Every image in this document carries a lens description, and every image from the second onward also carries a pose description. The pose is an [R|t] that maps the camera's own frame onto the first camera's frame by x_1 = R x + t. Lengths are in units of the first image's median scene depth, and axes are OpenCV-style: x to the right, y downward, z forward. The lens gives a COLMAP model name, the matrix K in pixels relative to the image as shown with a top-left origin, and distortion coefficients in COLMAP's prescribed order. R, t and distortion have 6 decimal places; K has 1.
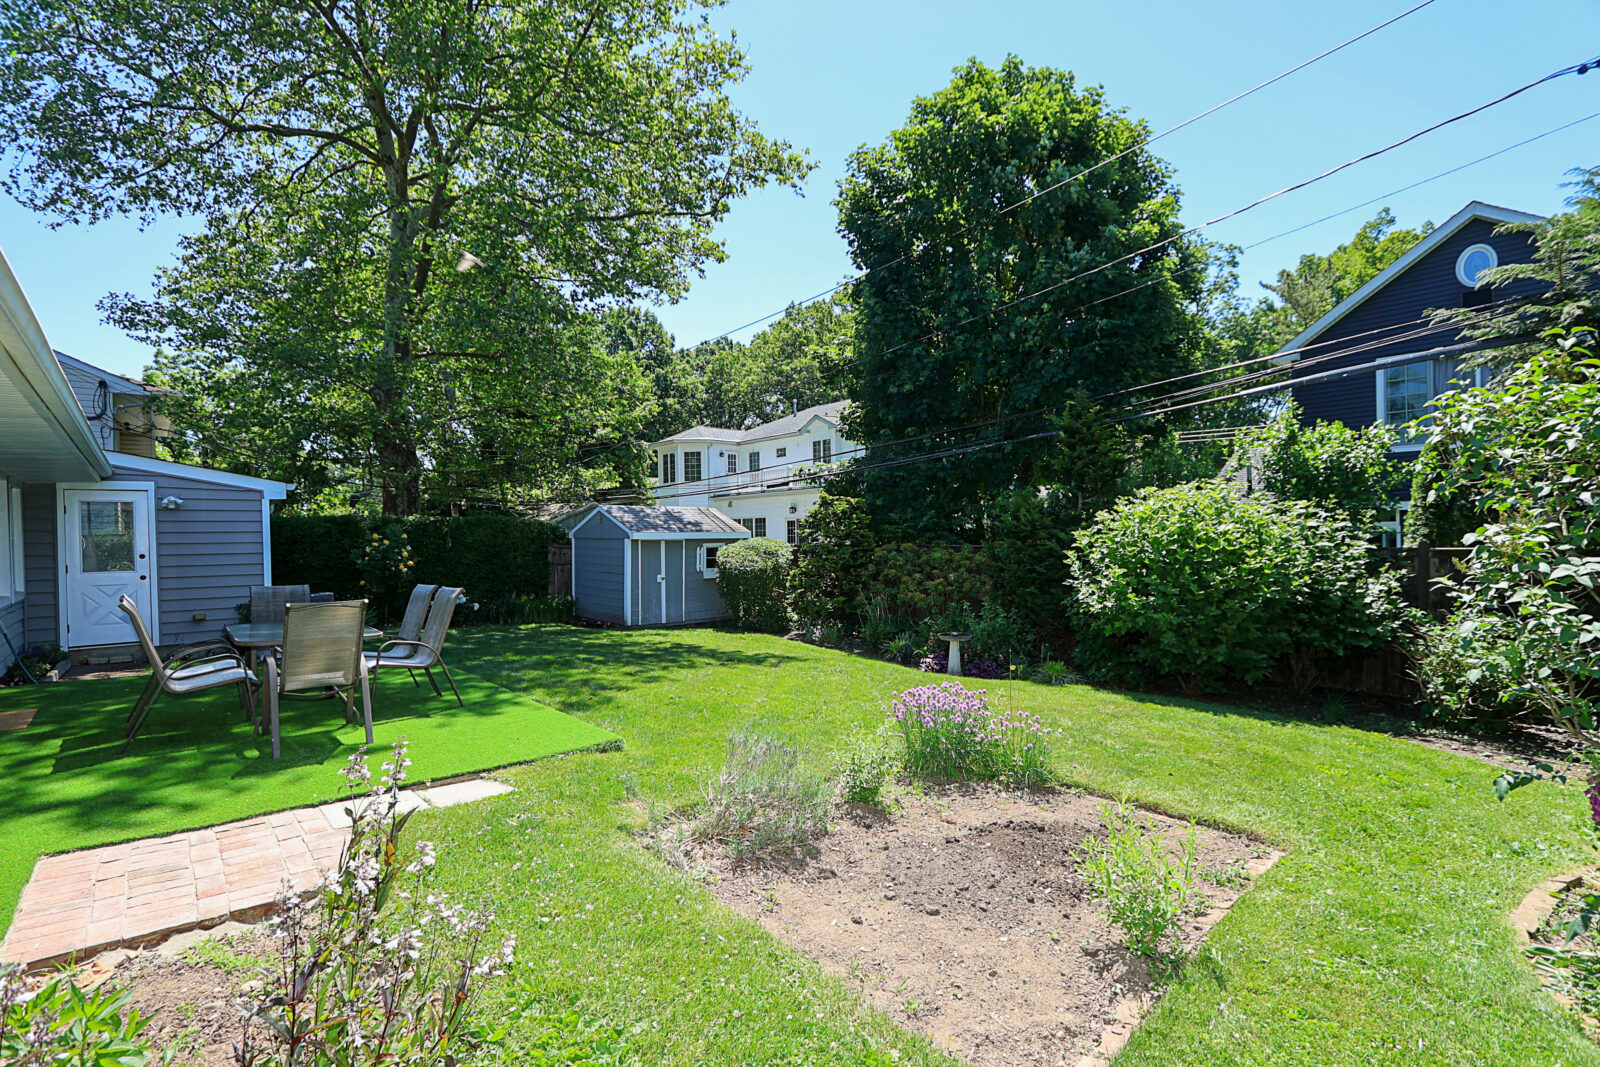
lens RADIAL K [[743.6, 0, 784.5], [0, 743.6, 534.4], [0, 0, 1]] dist [-0.008922, 0.000180]
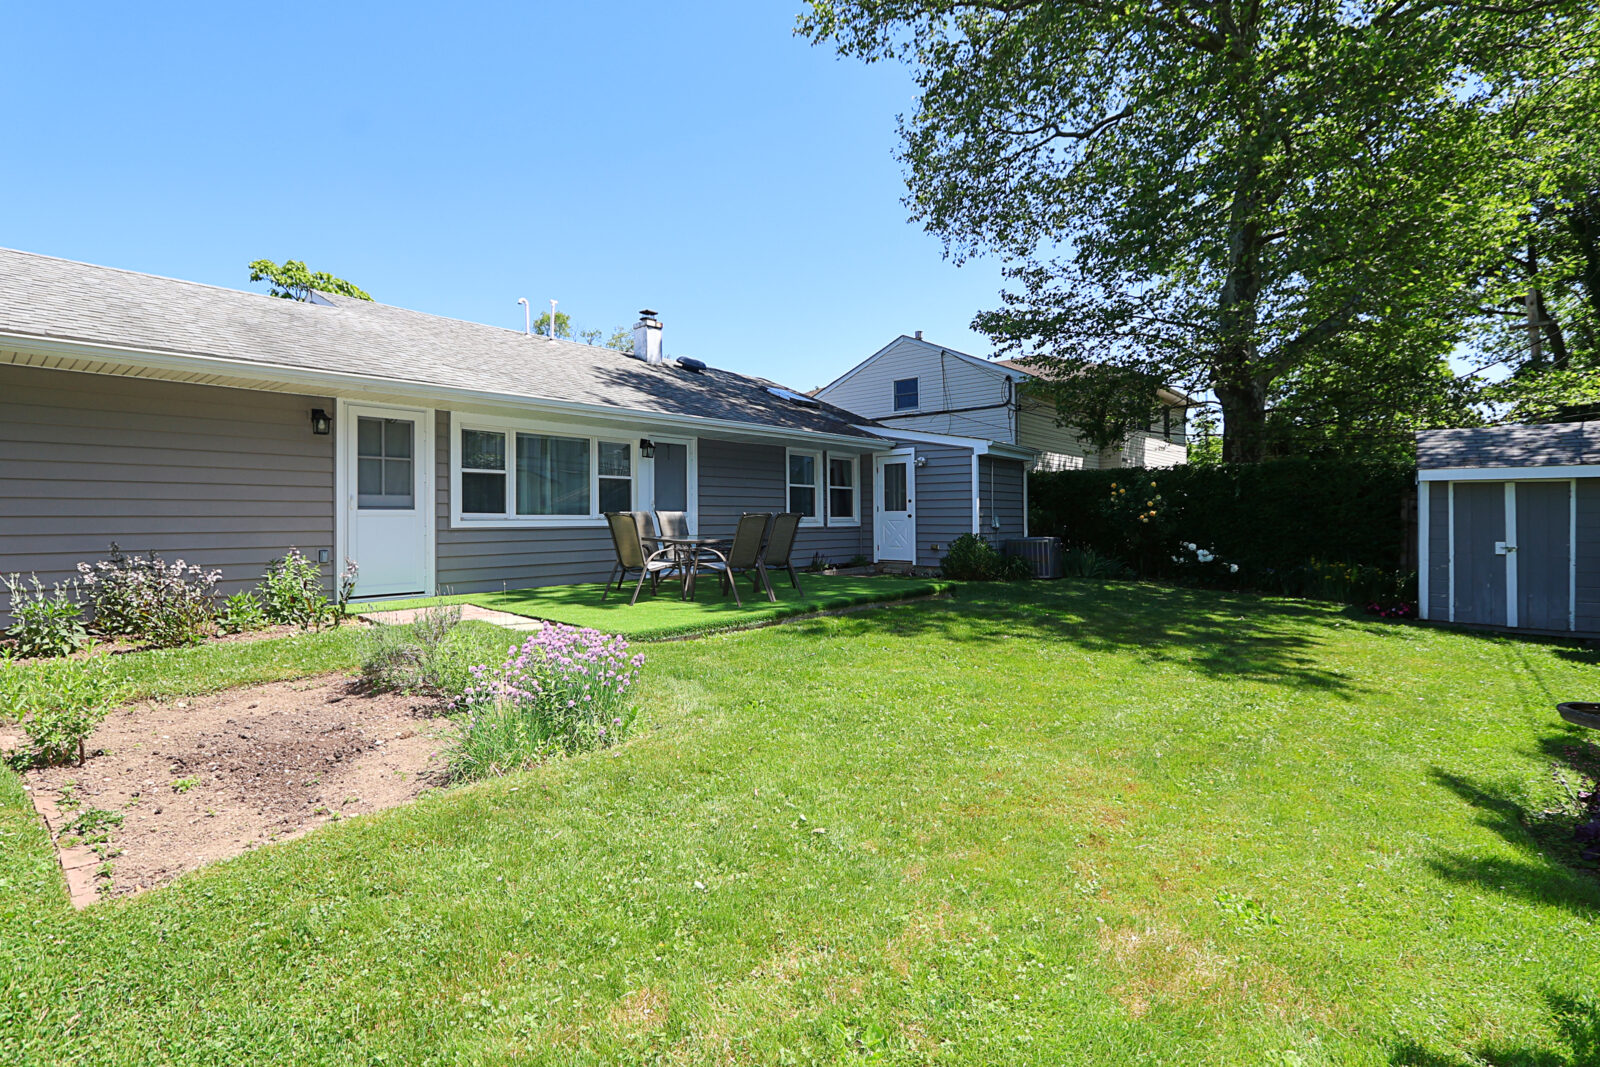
lens RADIAL K [[743.6, 0, 787.7], [0, 743.6, 530.6], [0, 0, 1]] dist [-0.008922, 0.000180]
pose [[0.129231, 0.031603, -0.991111, 0.373309], [0.002455, 0.999479, 0.032190, 0.028688], [0.991611, -0.006593, 0.129086, 0.419169]]
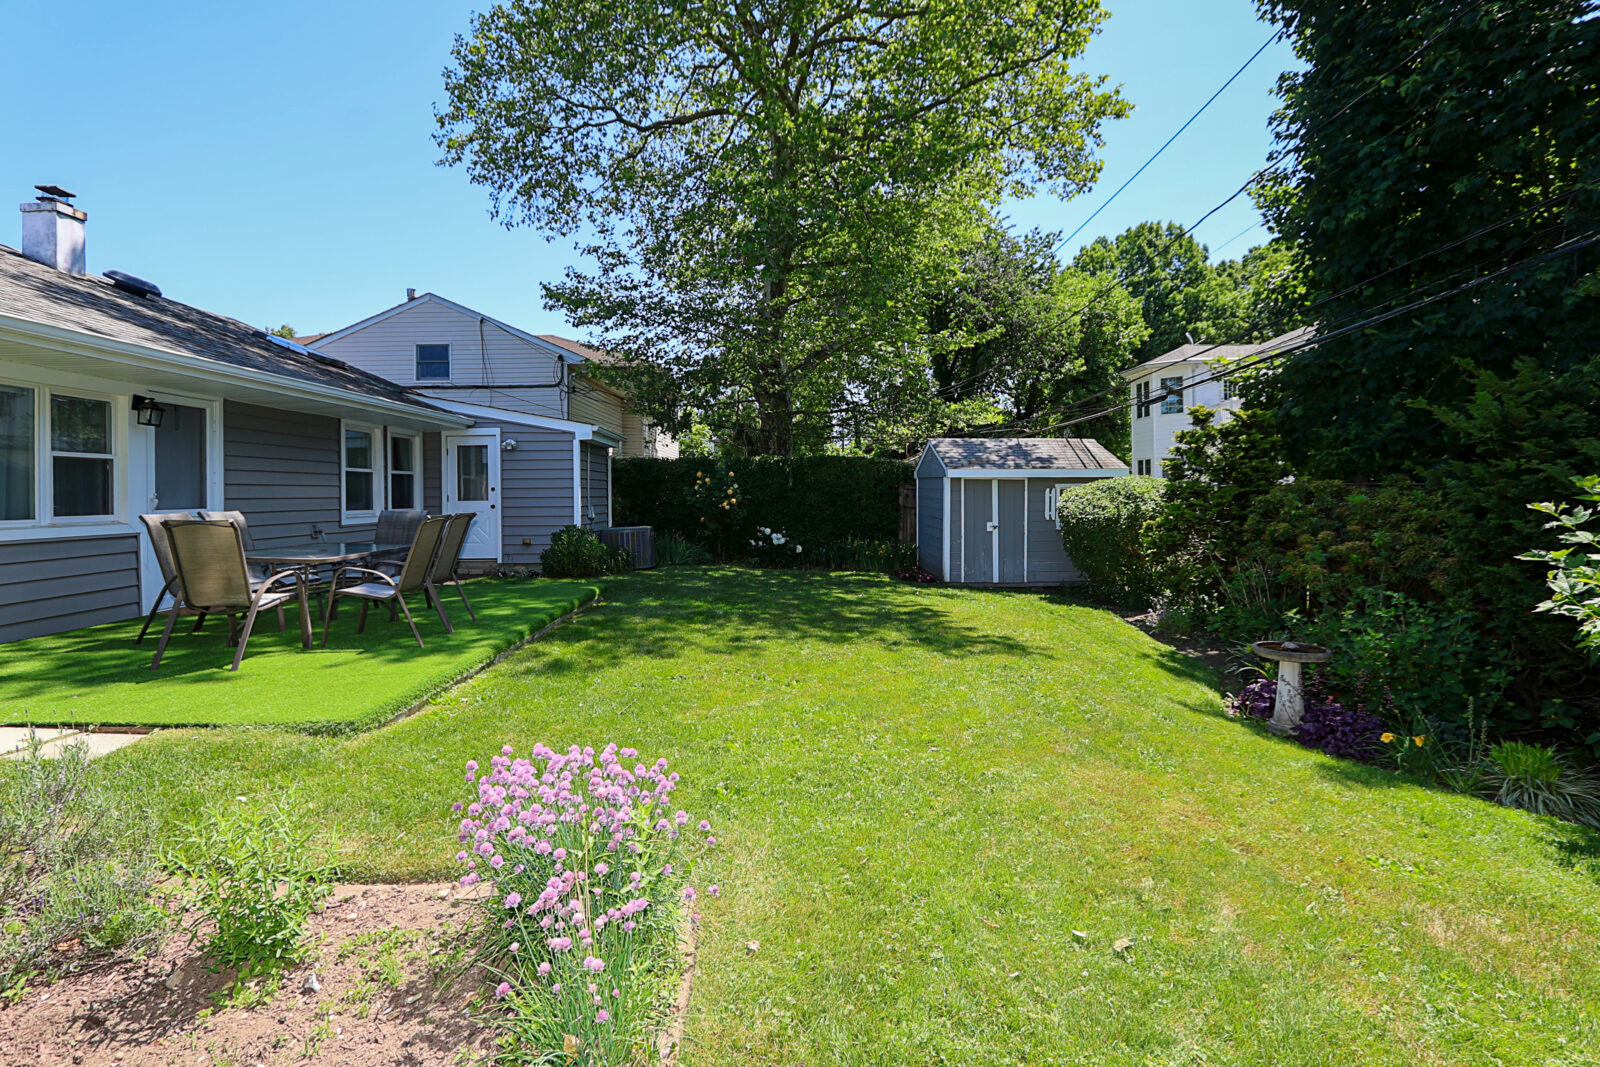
lens RADIAL K [[743.6, 0, 797.2], [0, 743.6, 496.6], [0, 0, 1]] dist [-0.008922, 0.000180]
pose [[0.758995, 0.010157, -0.651017, 0.225528], [-0.000702, 0.999890, 0.014782, 0.016713], [0.651096, -0.010762, 0.758919, 0.284260]]
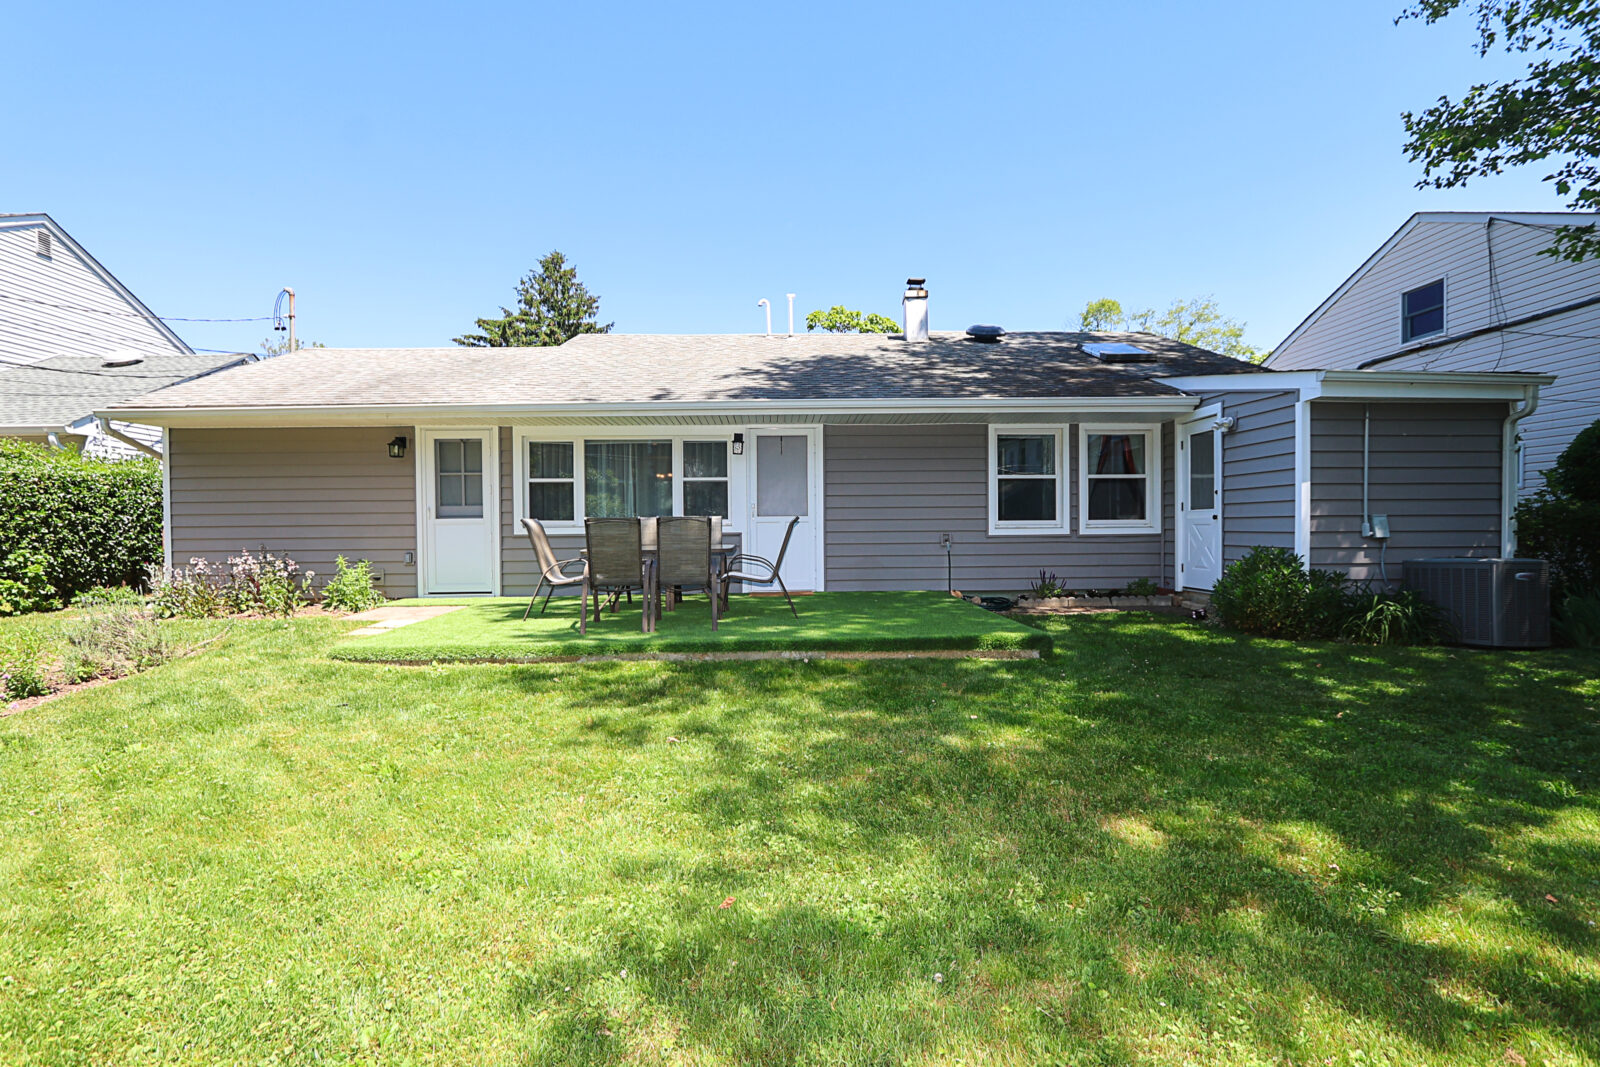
lens RADIAL K [[743.6, 0, 799.2], [0, 743.6, 547.5], [0, 0, 1]] dist [-0.008922, 0.000180]
pose [[-0.638491, 0.041410, -0.768515, 0.071012], [0.019676, 0.999103, 0.037488, 0.037131], [0.769378, 0.008814, -0.638733, 0.846789]]
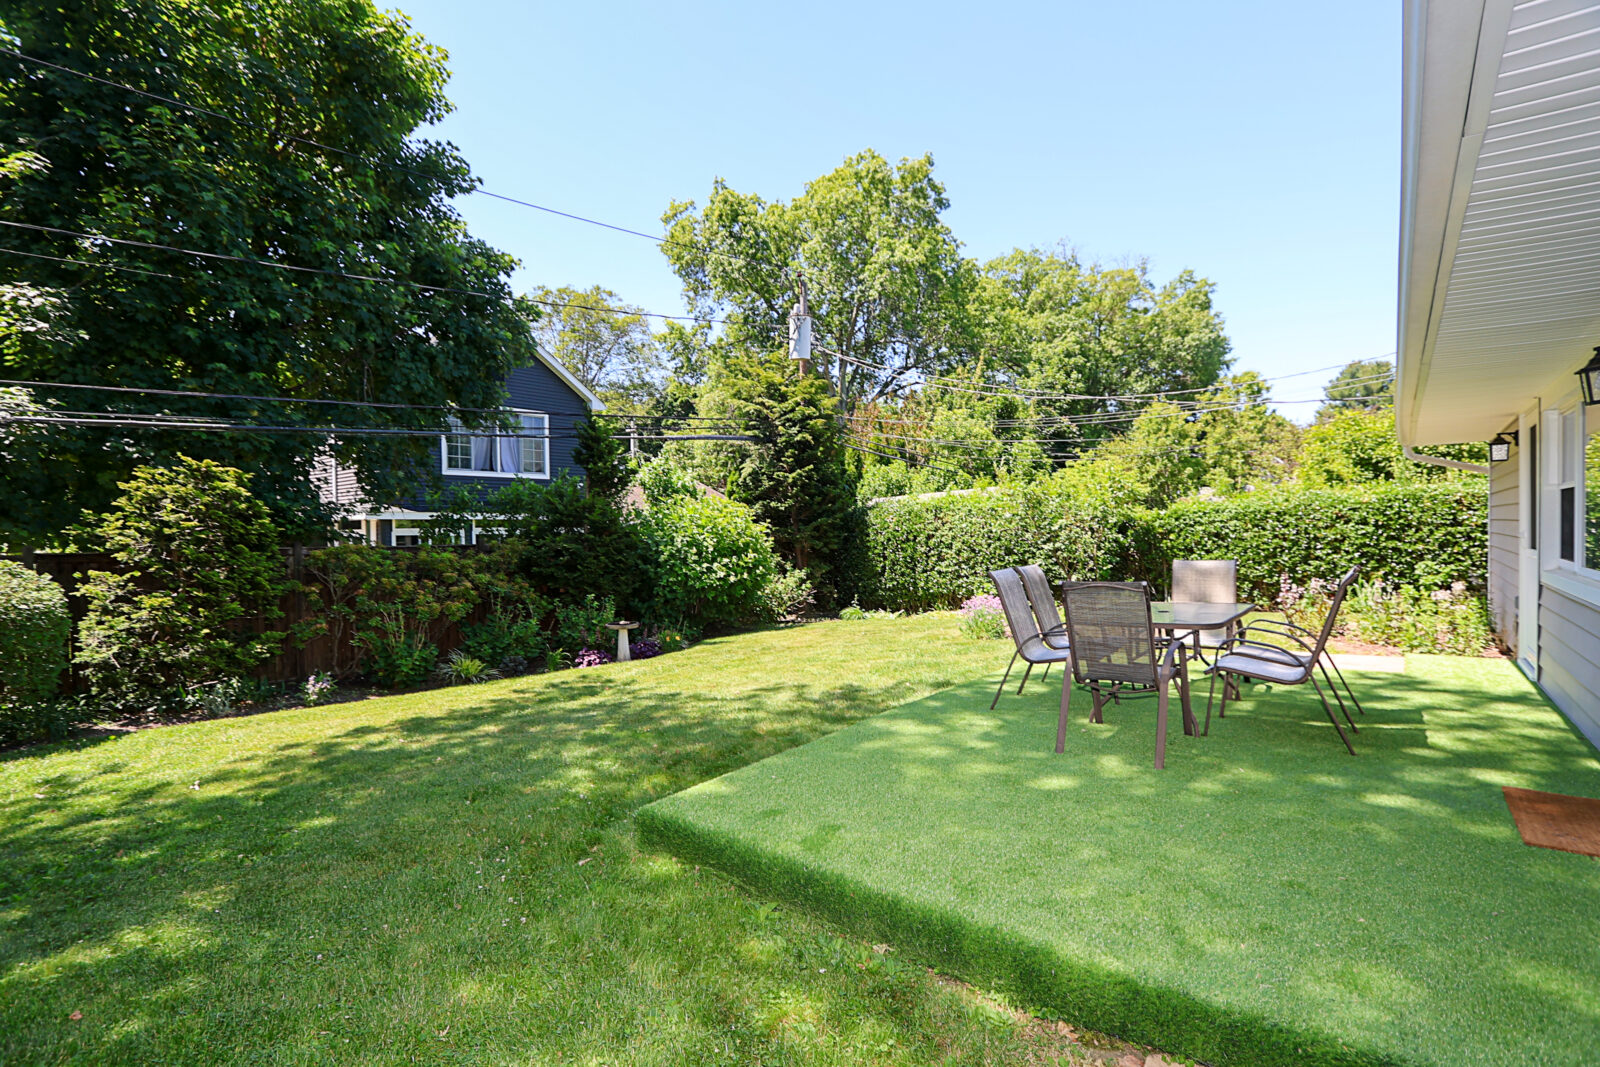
lens RADIAL K [[743.6, 0, 811.8], [0, 743.6, 539.5], [0, 0, 1]] dist [-0.008922, 0.000180]
pose [[-0.153427, 0.000988, 0.988159, -0.618427], [0.019243, 0.999813, 0.001988, 0.014921], [-0.987973, 0.019320, -0.153418, 0.655011]]
